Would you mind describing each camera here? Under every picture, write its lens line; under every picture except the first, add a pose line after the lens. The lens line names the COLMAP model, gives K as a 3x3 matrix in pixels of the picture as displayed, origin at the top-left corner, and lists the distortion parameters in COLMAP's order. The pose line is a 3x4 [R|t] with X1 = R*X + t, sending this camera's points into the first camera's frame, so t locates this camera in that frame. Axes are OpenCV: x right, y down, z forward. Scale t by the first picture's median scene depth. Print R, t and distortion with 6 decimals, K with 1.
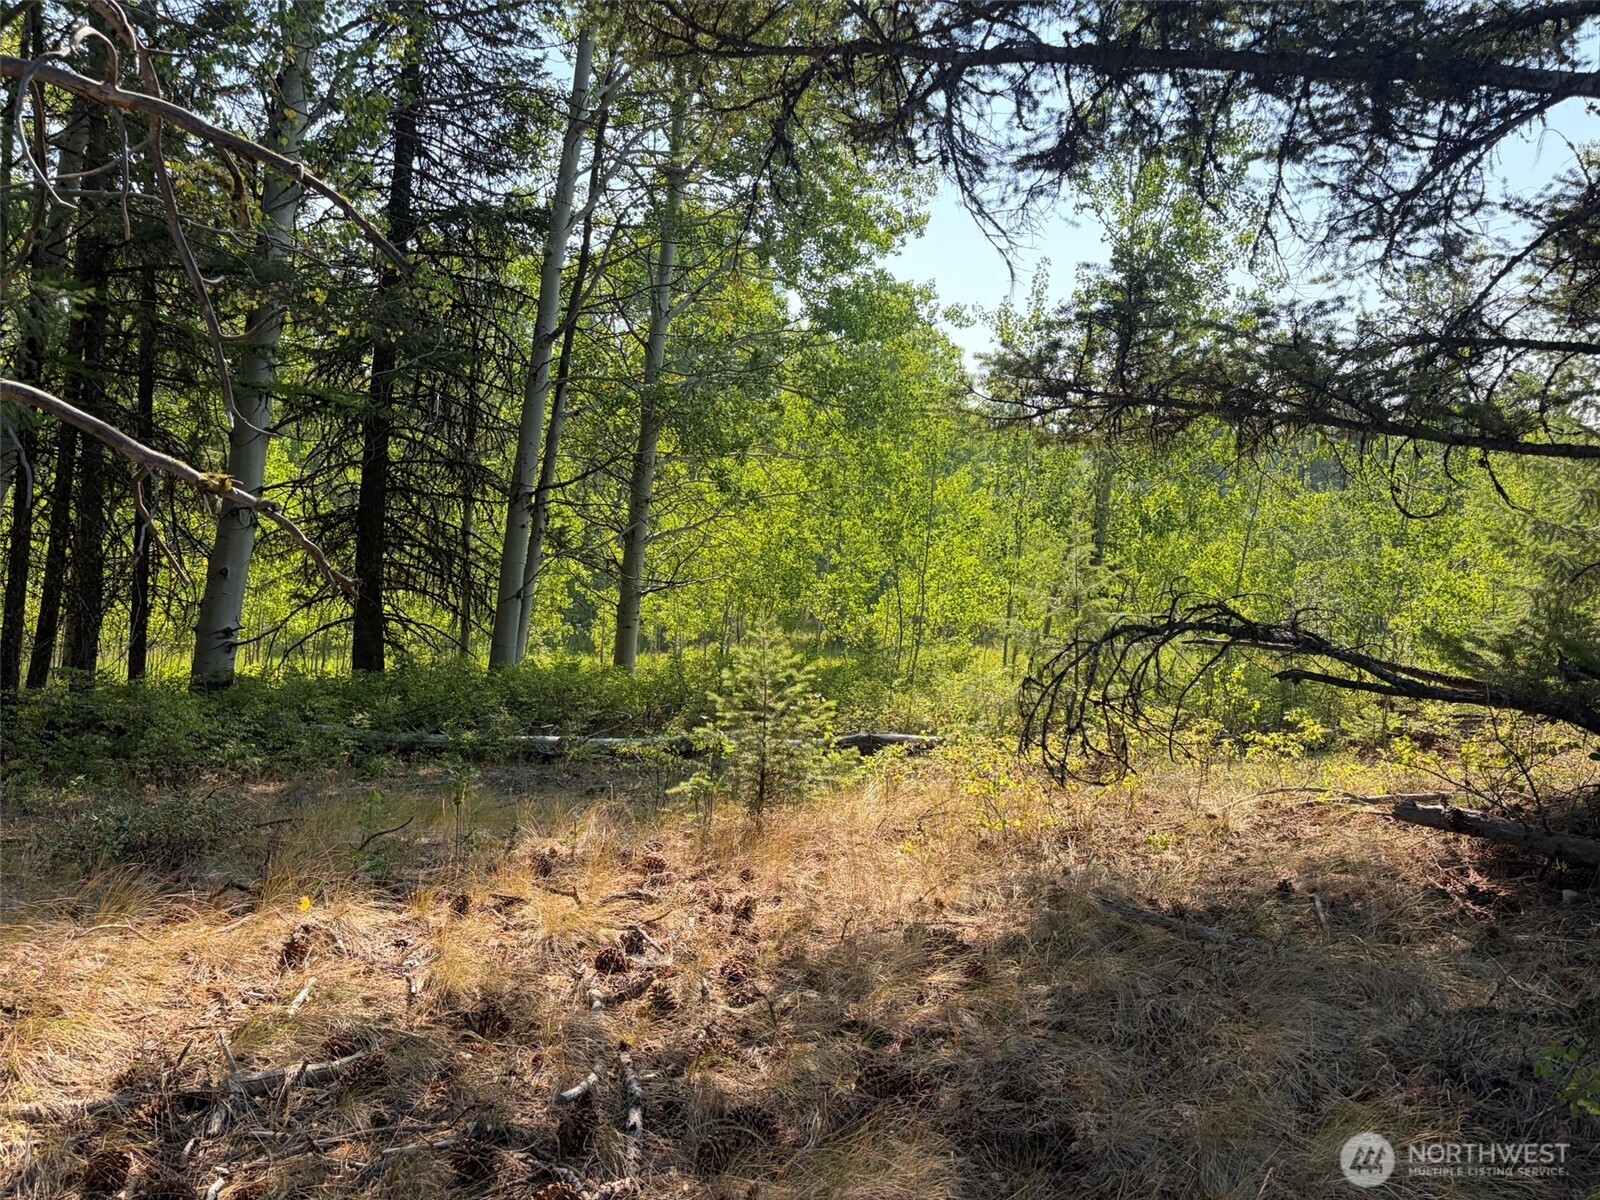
lens RADIAL K [[1196.7, 0, 792.2], [0, 1196.7, 590.2], [0, 0, 1]] dist [0.031404, -0.036771]
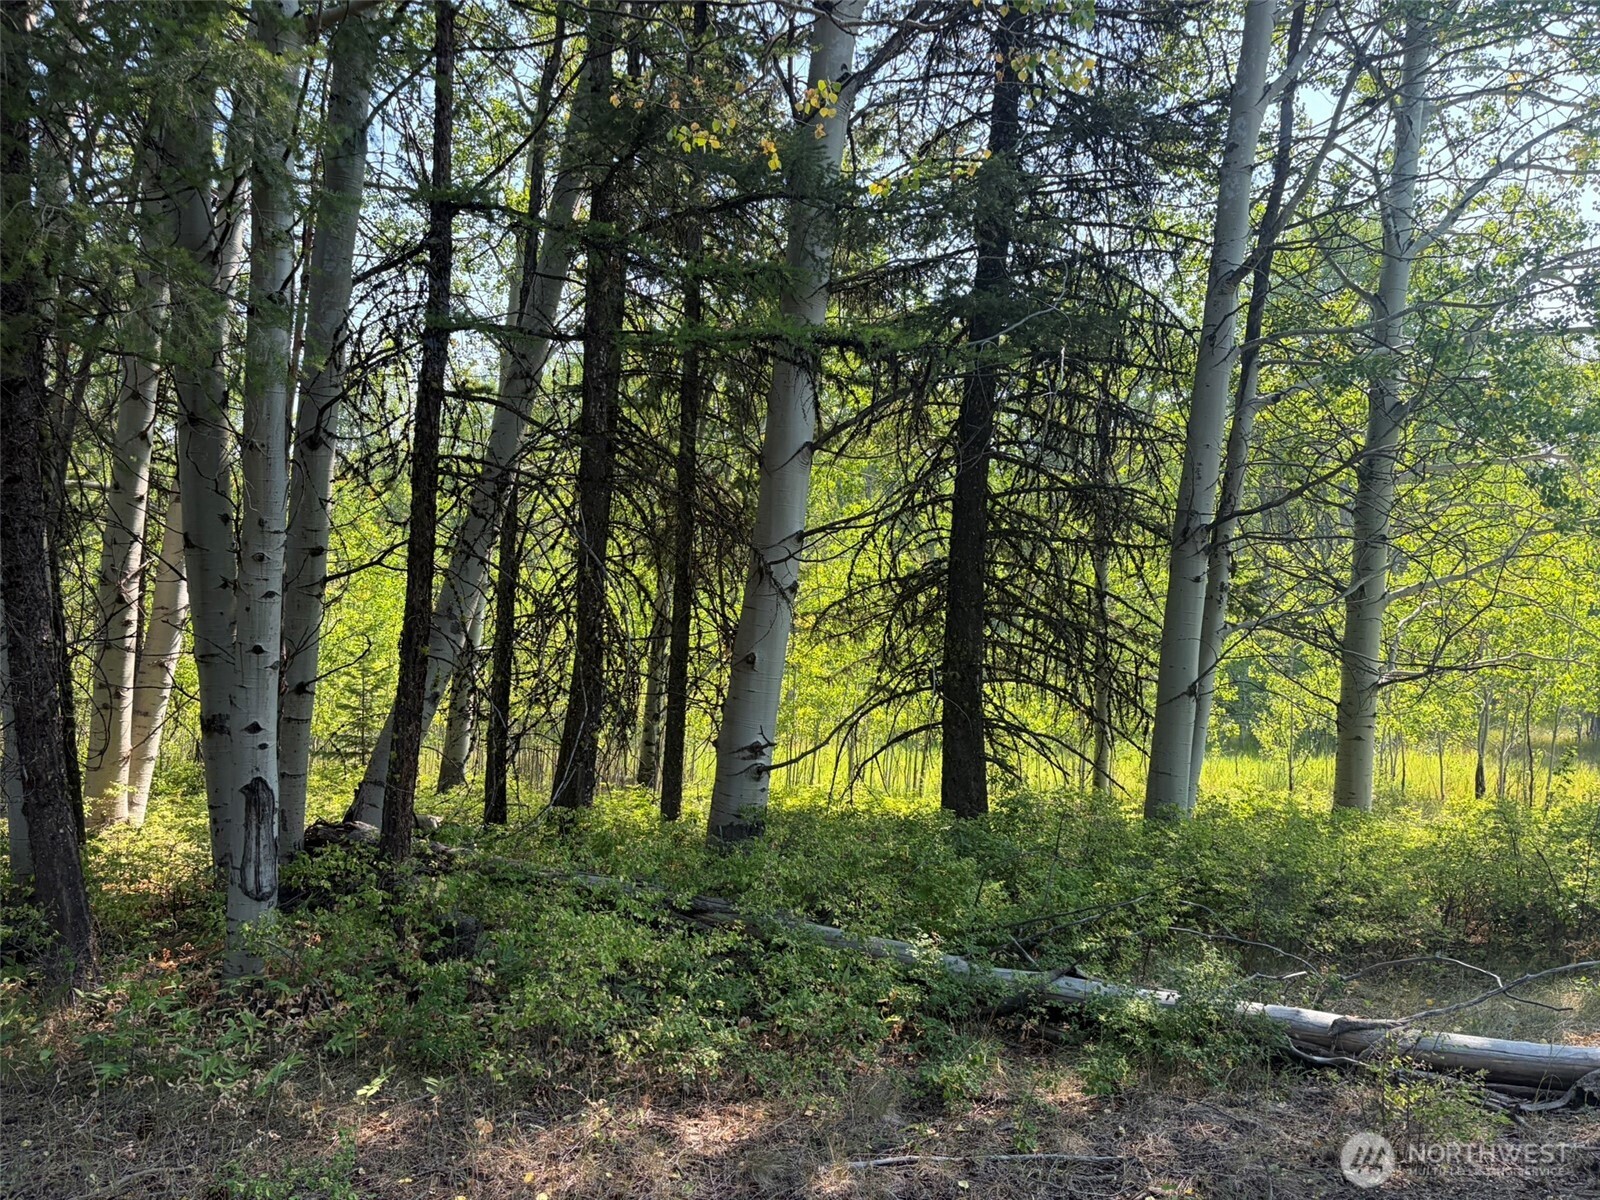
lens RADIAL K [[1196.7, 0, 796.1], [0, 1196.7, 601.1], [0, 0, 1]] dist [0.031404, -0.036771]
pose [[0.875718, -0.033341, -0.481671, -0.101784], [0.005264, 0.998213, -0.059524, -0.006012], [0.482795, 0.049590, 0.874328, 0.339728]]
